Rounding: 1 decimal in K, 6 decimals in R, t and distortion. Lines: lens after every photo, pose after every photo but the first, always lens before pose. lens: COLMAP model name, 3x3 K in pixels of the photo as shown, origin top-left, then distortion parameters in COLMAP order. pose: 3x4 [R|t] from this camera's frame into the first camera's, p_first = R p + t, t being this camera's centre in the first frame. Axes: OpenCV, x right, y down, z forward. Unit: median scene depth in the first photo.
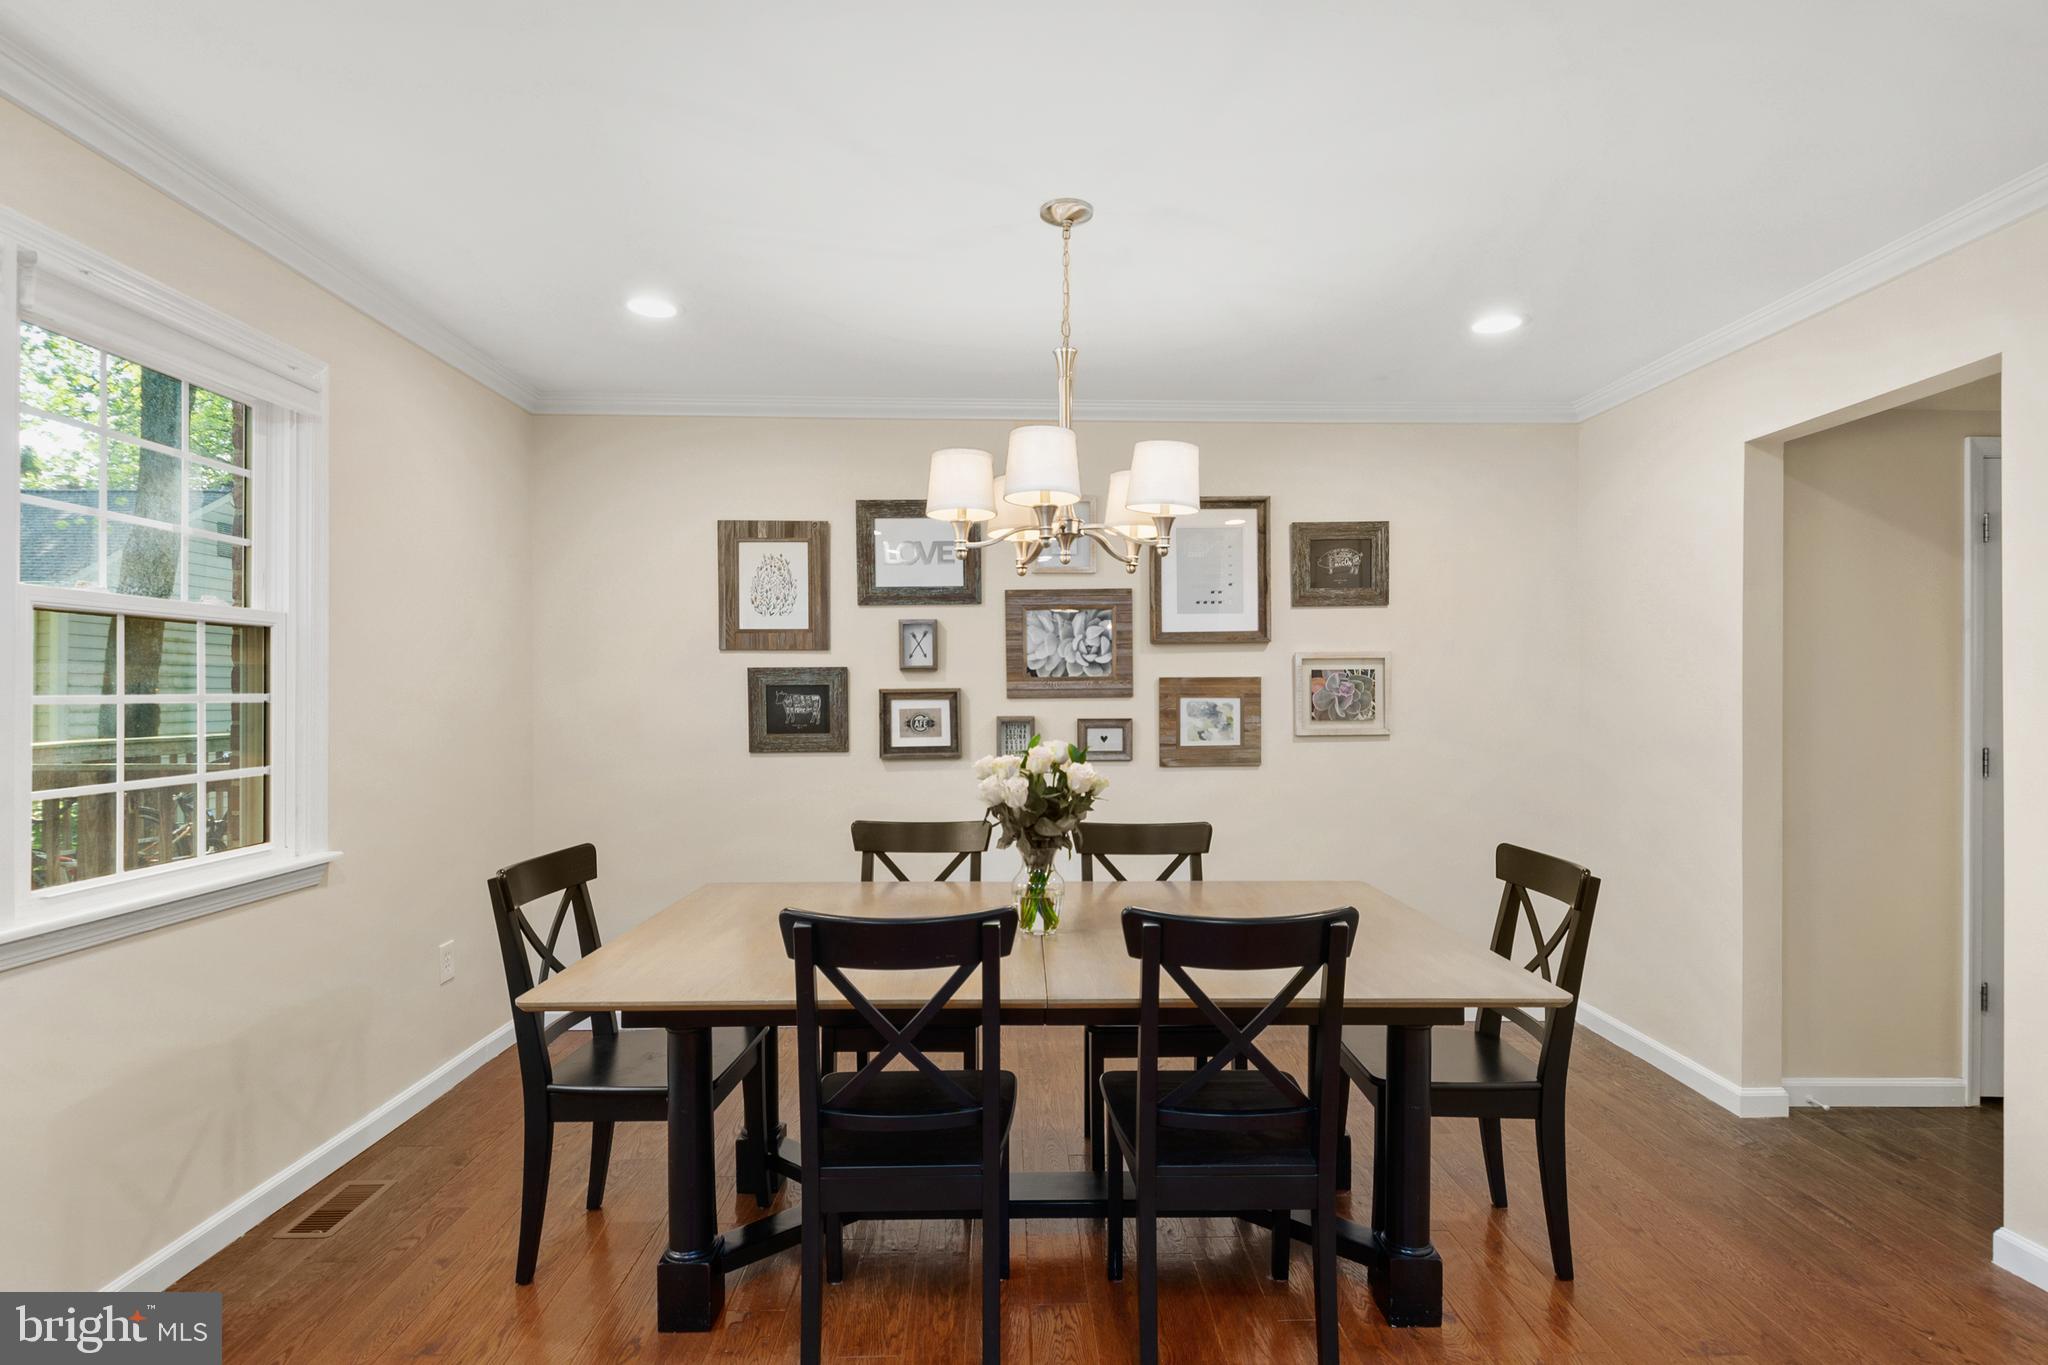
lens RADIAL K [[1029.4, 0, 1033.9], [0, 1029.4, 682.3], [0, 0, 1]] dist [0.058267, -0.047156]
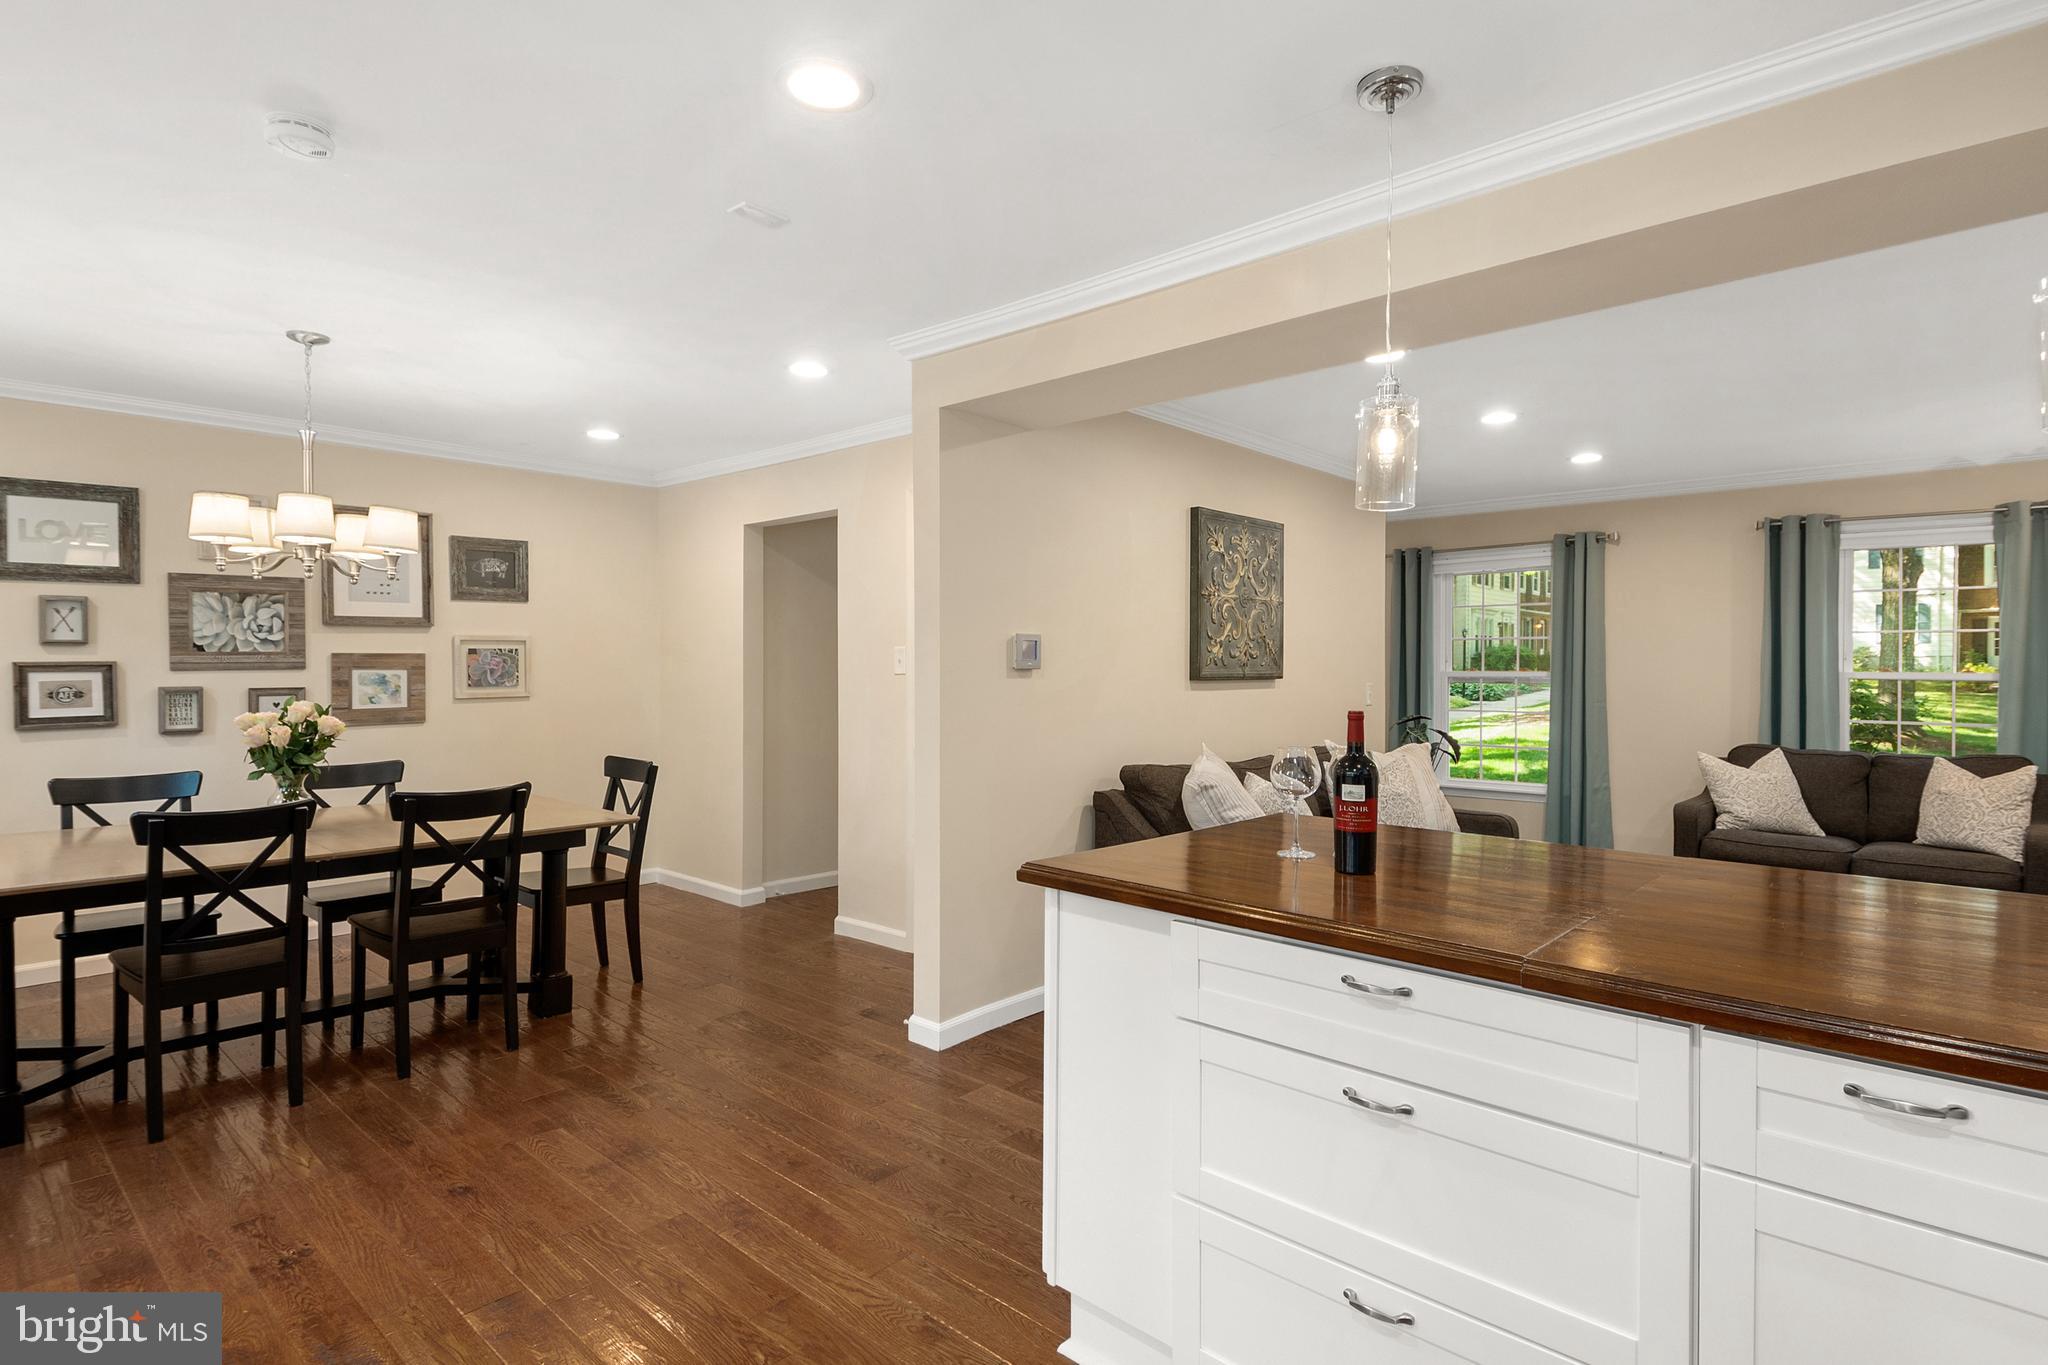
lens RADIAL K [[1031.2, 0, 1027.4], [0, 1031.2, 691.2], [0, 0, 1]] dist [0.048790, -0.039331]
pose [[0.697130, -0.016307, 0.716759, -0.191239], [-0.011730, 0.999348, 0.034145, -0.011538], [-0.716849, -0.032211, 0.696484, -0.446738]]
